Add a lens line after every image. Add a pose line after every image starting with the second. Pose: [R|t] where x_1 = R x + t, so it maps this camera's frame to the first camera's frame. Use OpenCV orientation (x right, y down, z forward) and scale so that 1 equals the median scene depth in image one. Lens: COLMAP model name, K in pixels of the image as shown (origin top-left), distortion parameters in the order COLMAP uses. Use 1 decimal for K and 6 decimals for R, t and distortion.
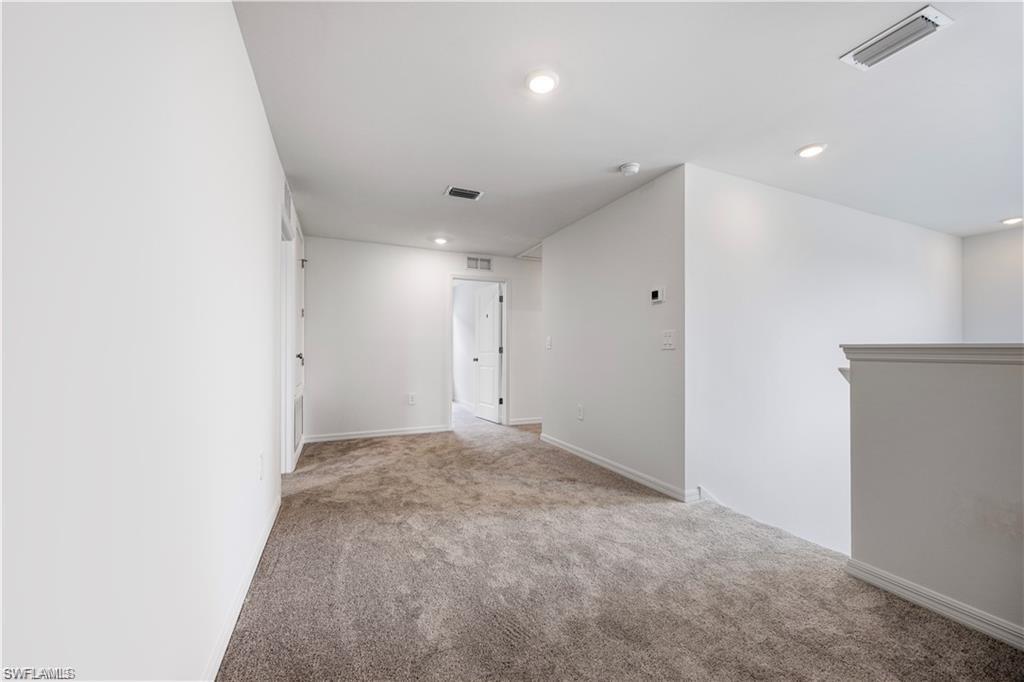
lens RADIAL K [[396.8, 0, 512.5], [0, 396.8, 345.8], [0, 0, 1]] dist [0.000711, -0.000010]
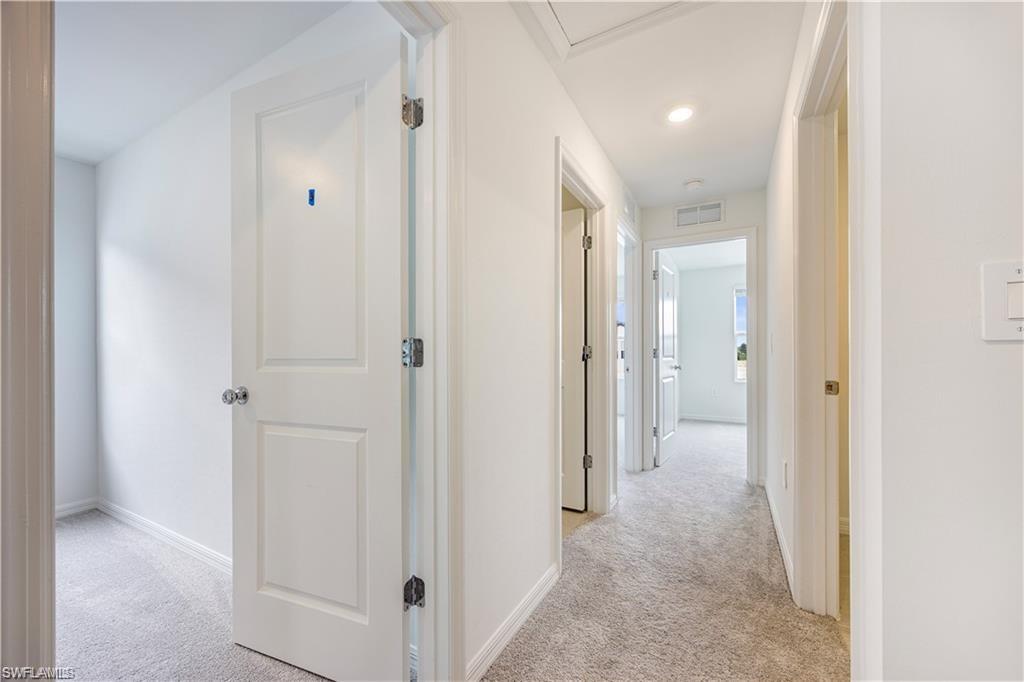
lens RADIAL K [[396.8, 0, 510.5], [0, 396.8, 342.4], [0, 0, 1]] dist [0.000711, -0.000010]
pose [[0.787665, -0.006005, 0.616075, -0.119094], [0.003610, 0.999980, 0.005132, 0.004603], [-0.616093, -0.001818, 0.787671, 0.797397]]
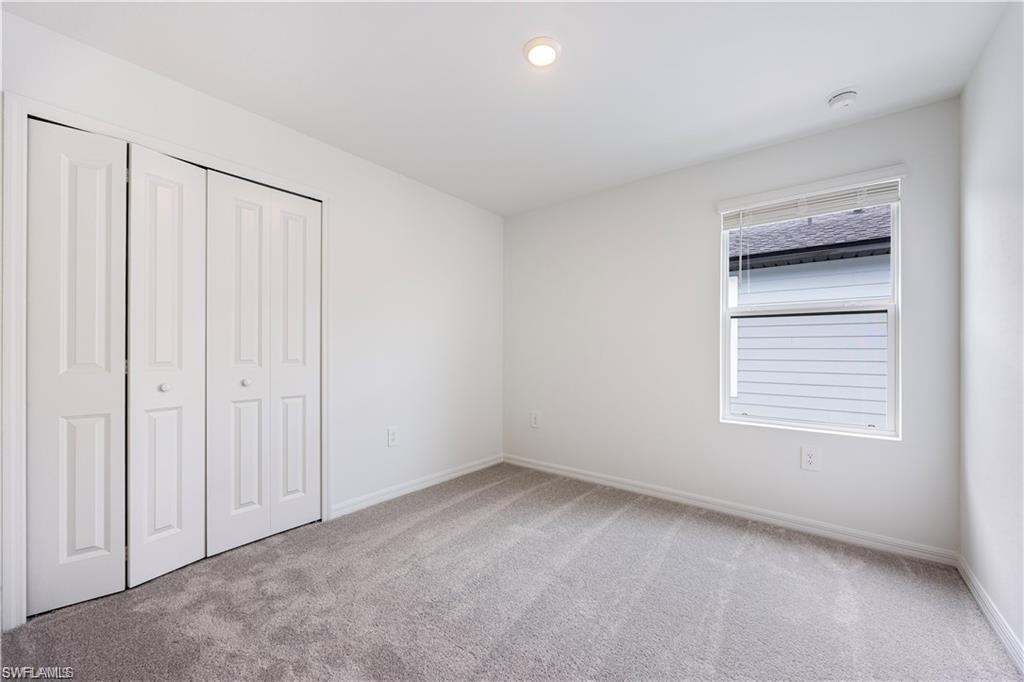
lens RADIAL K [[396.8, 0, 510.0], [0, 396.8, 346.0], [0, 0, 1]] dist [0.000711, -0.000010]
pose [[0.482712, -0.005441, -0.875762, -0.103788], [0.011829, 0.999930, 0.000307, 0.006994], [0.875699, -0.010508, 0.482743, 0.960035]]
